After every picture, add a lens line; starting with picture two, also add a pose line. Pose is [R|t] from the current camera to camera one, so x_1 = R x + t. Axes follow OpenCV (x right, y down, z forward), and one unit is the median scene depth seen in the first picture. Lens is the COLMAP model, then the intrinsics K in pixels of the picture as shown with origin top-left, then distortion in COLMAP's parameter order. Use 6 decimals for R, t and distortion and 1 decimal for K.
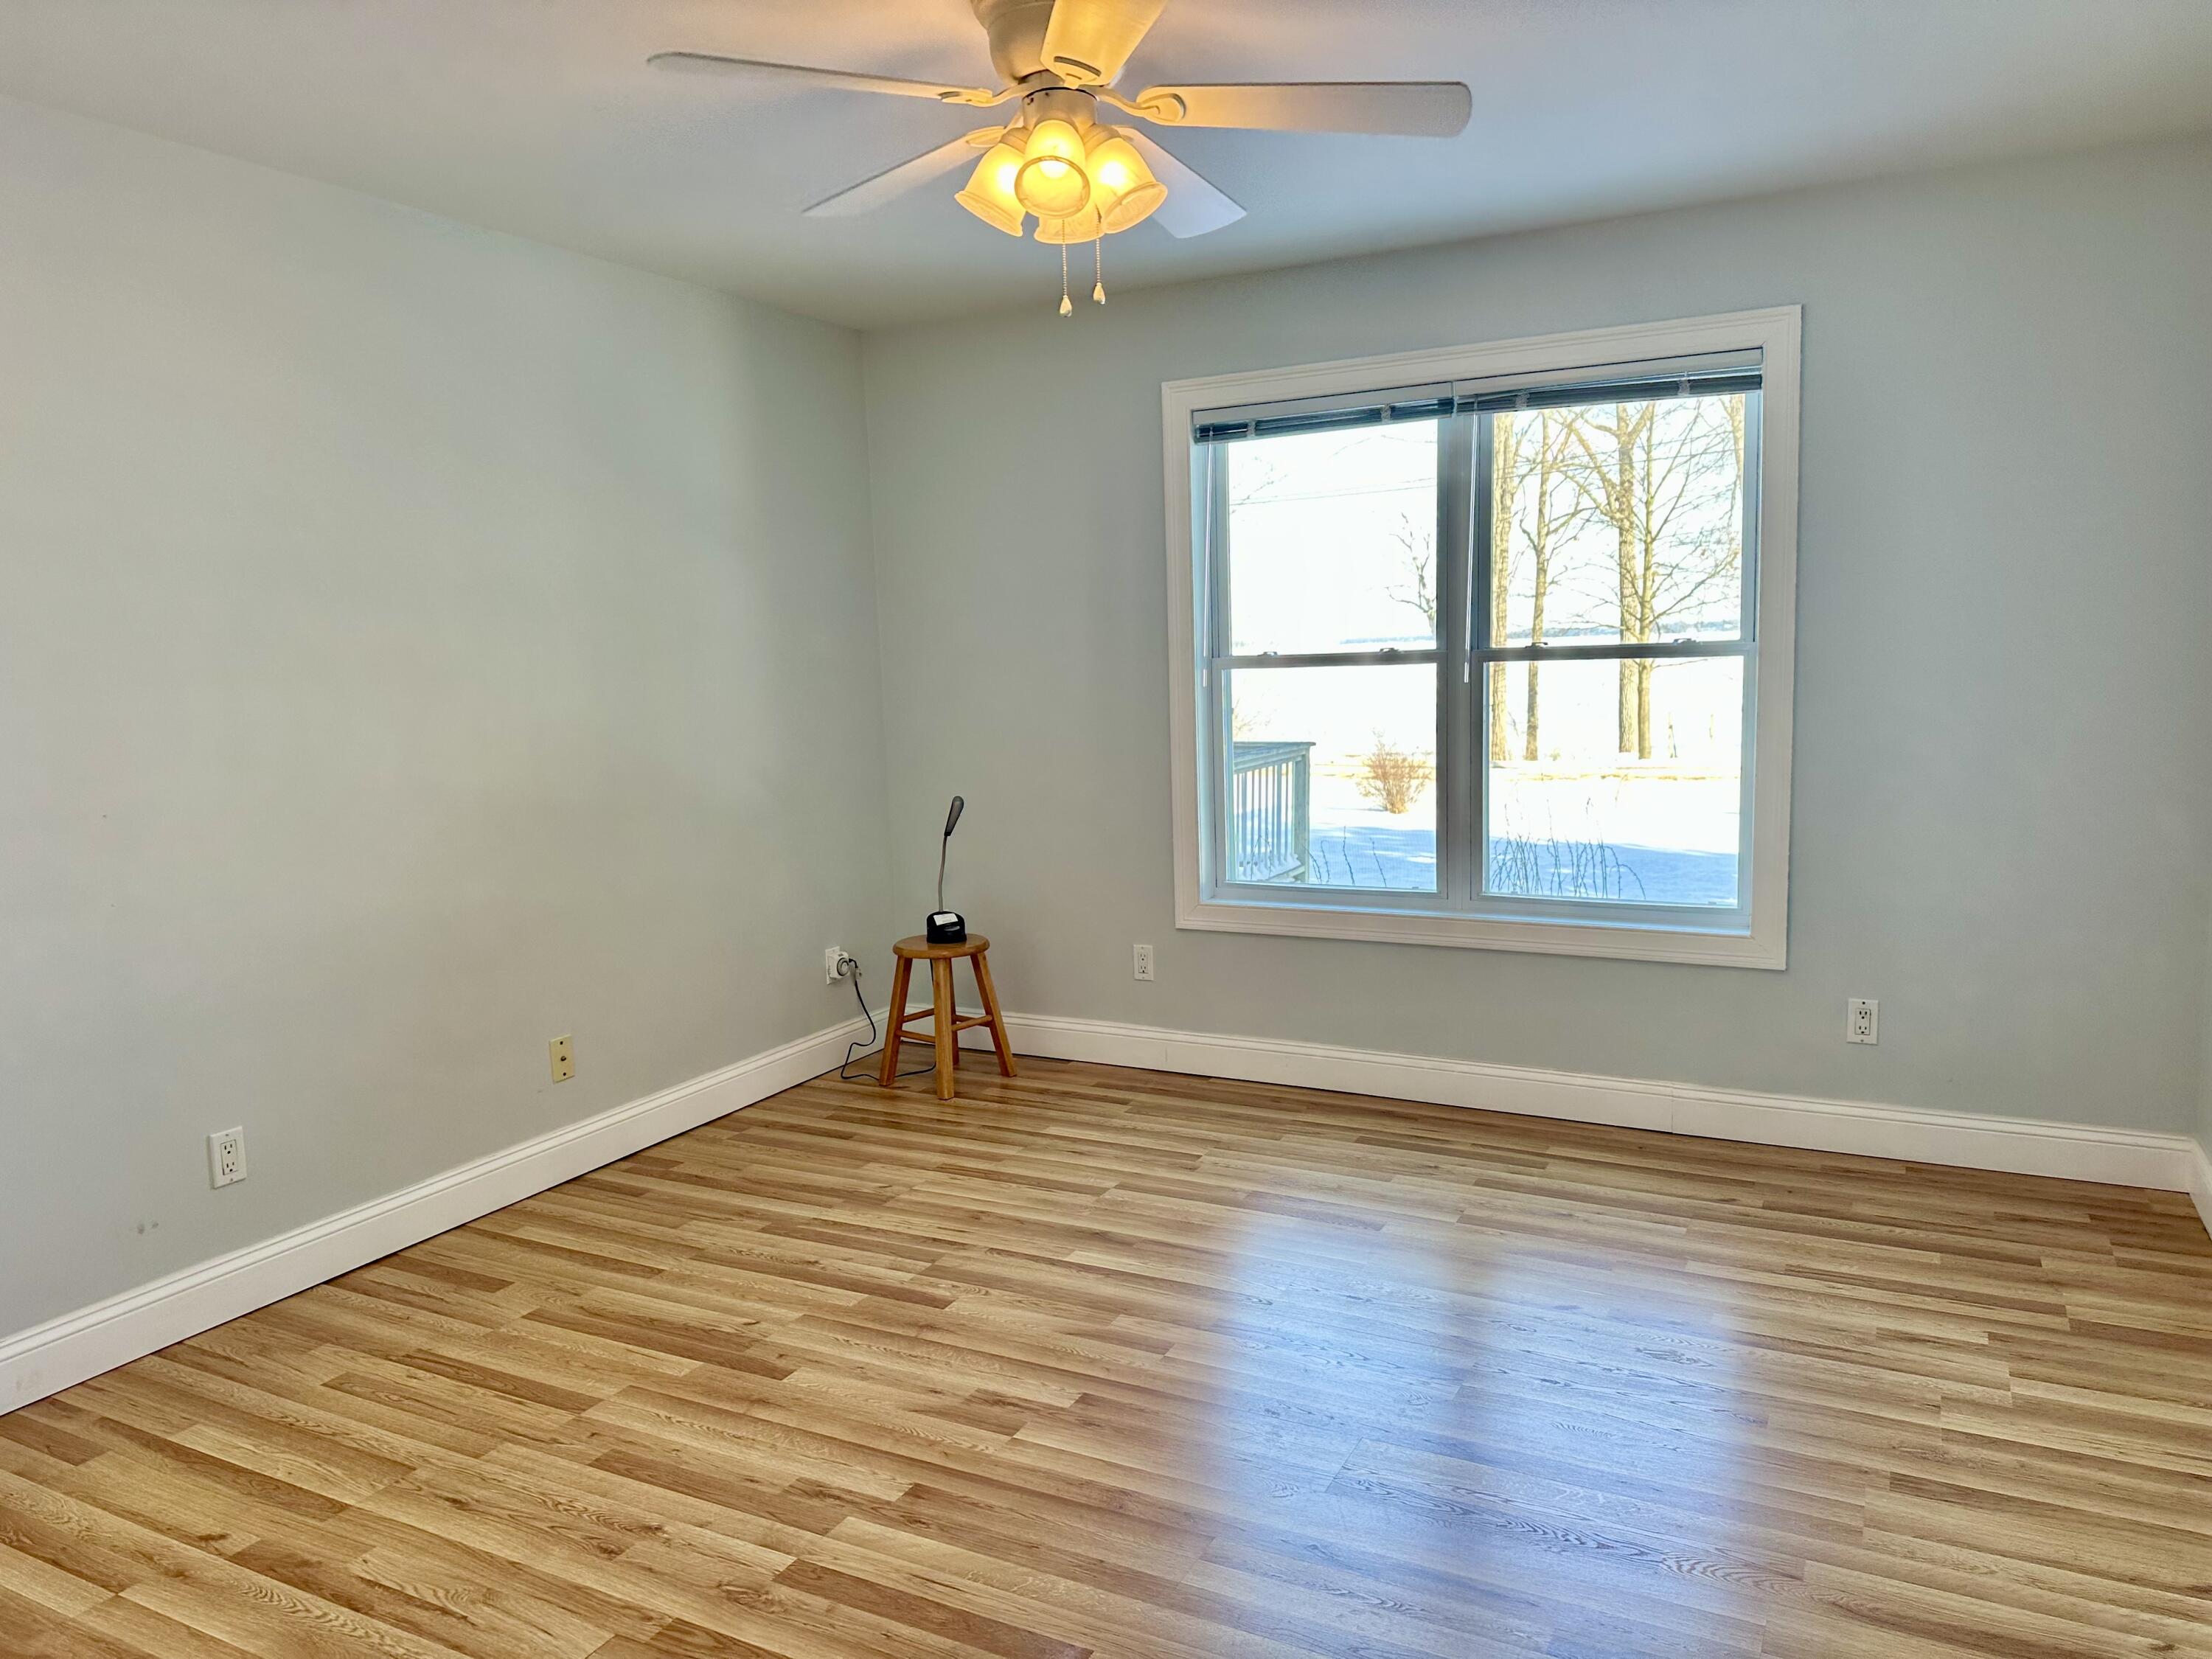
lens RADIAL K [[1515.9, 0, 1112.6], [0, 1515.9, 848.1], [0, 0, 1]] dist [0.018407, -0.029762]
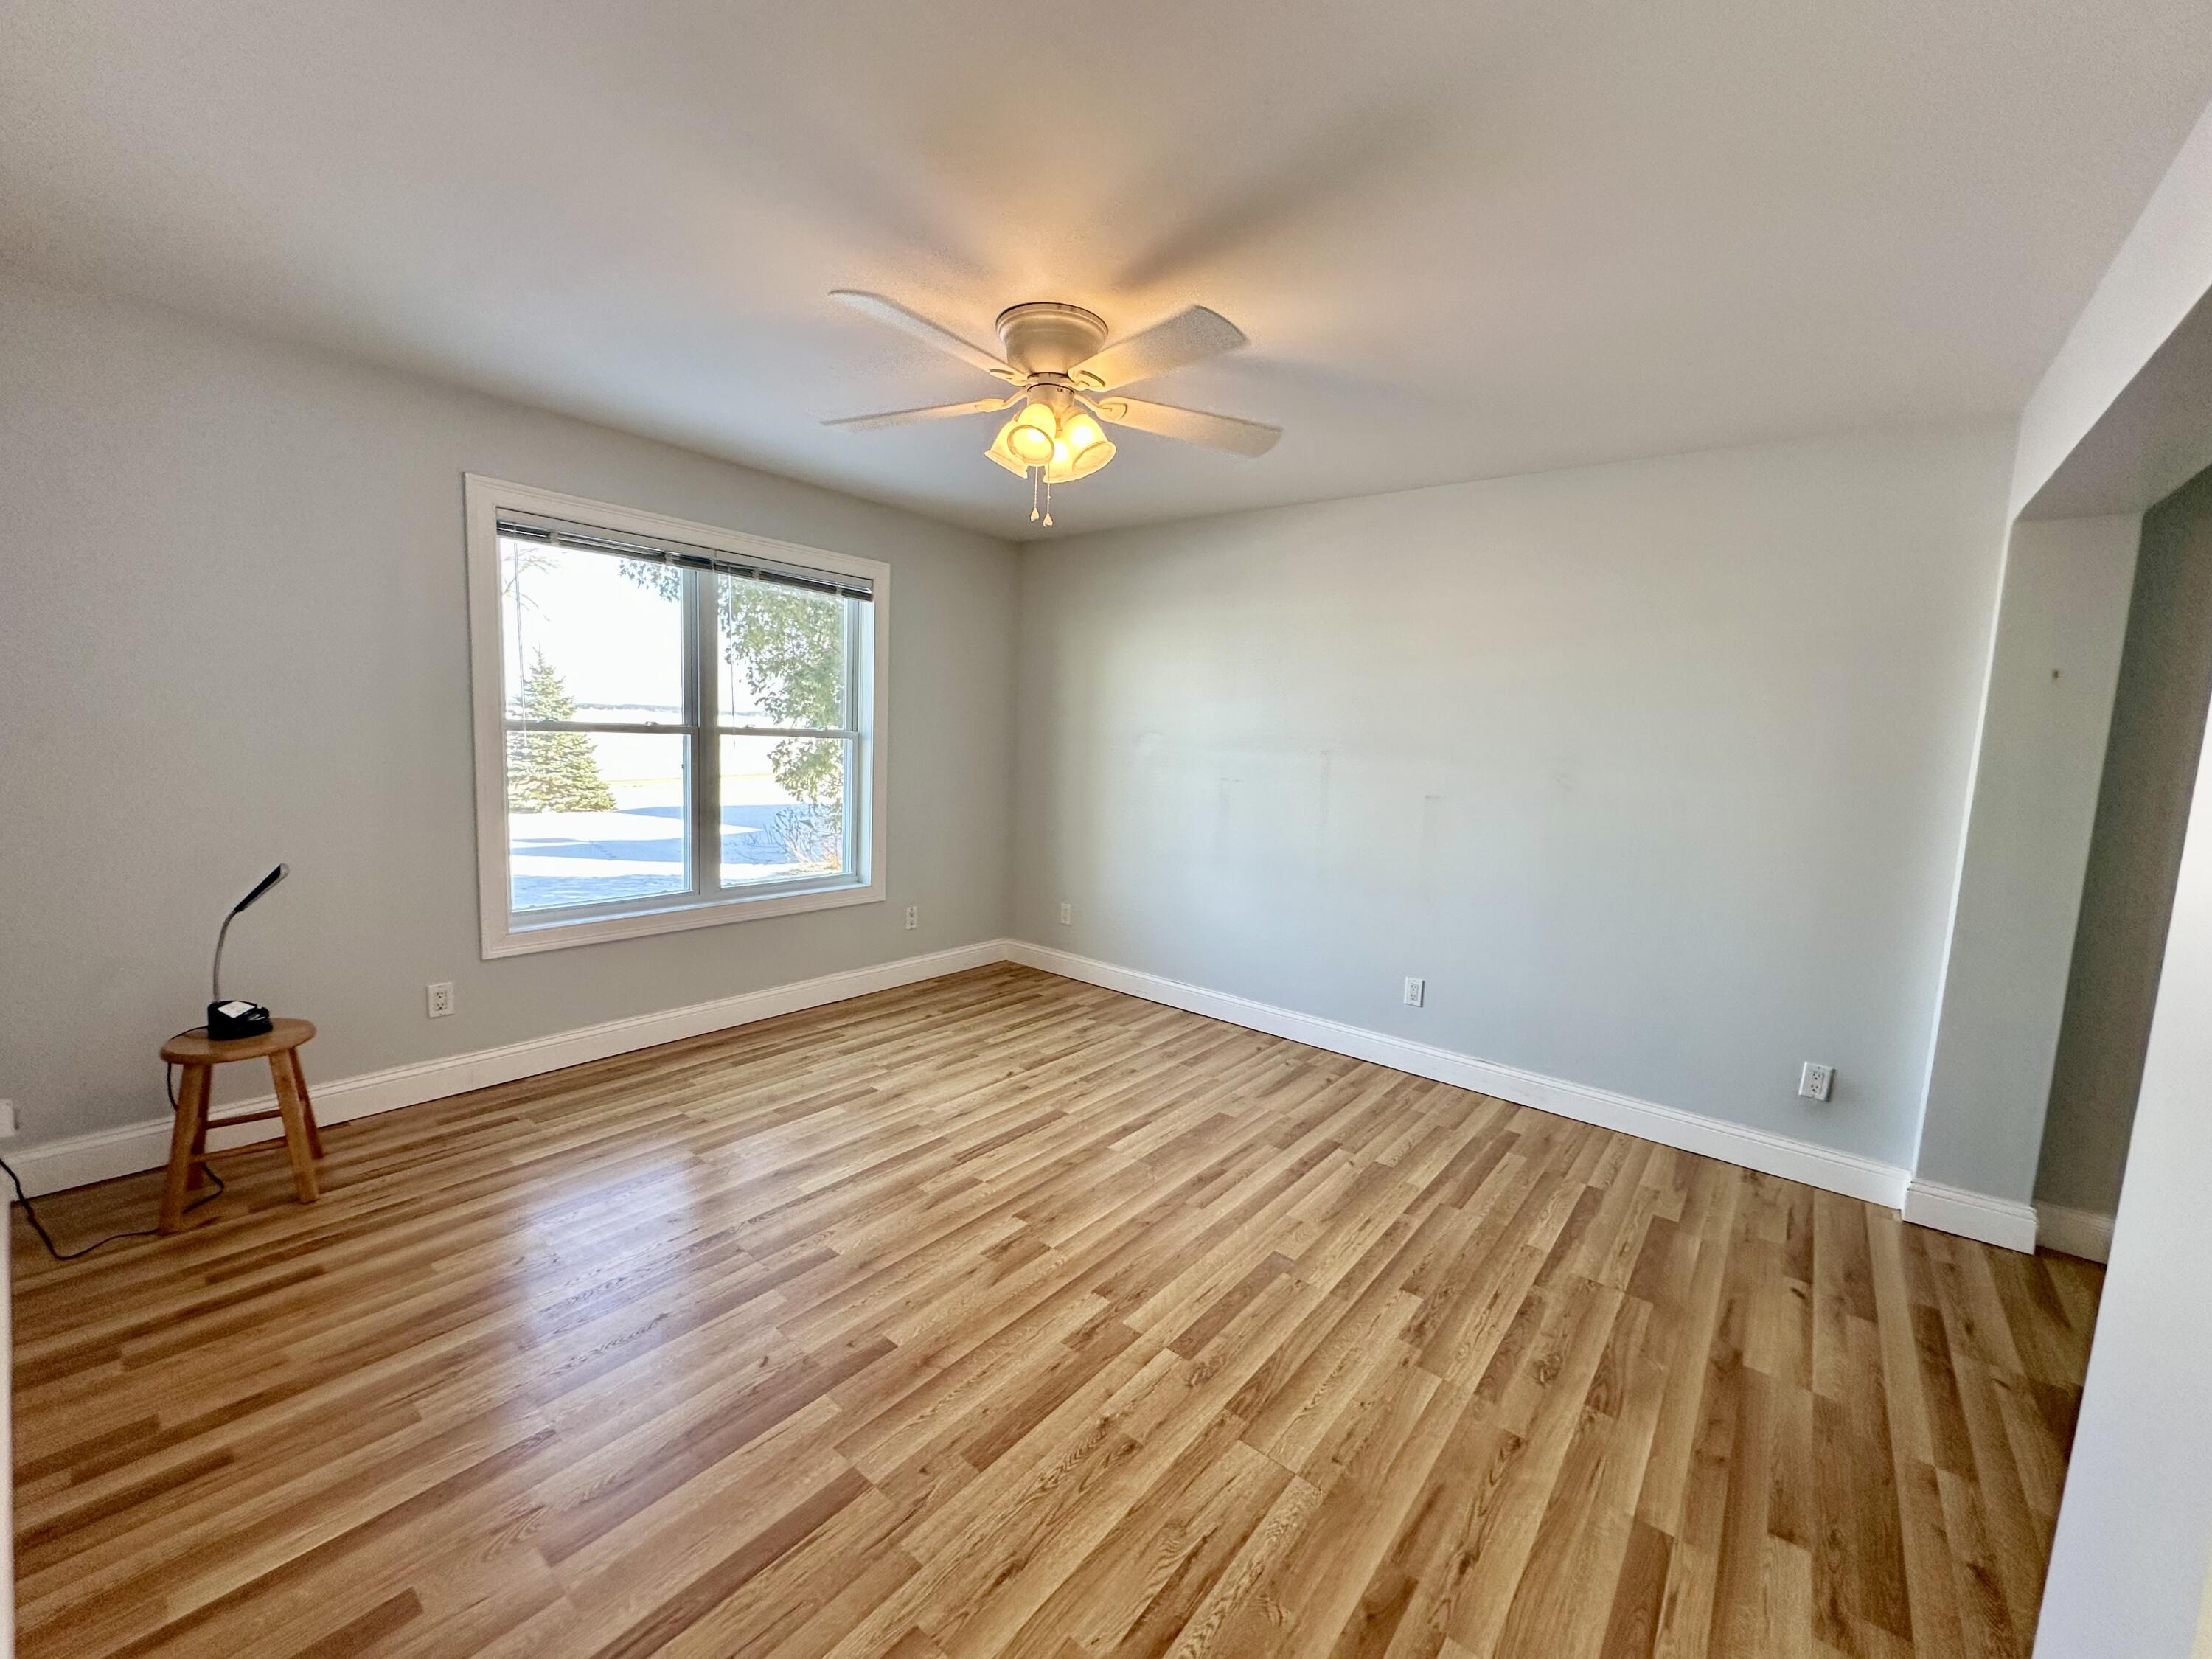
lens RADIAL K [[888.8, 0, 1086.6], [0, 888.8, 818.6], [0, 0, 1]] dist [-0.000069, -0.000793]
pose [[0.216892, -0.065532, 0.973993, -0.625534], [0.086049, 0.995144, 0.047793, -0.056723], [-0.972396, 0.073446, 0.221478, 0.512363]]
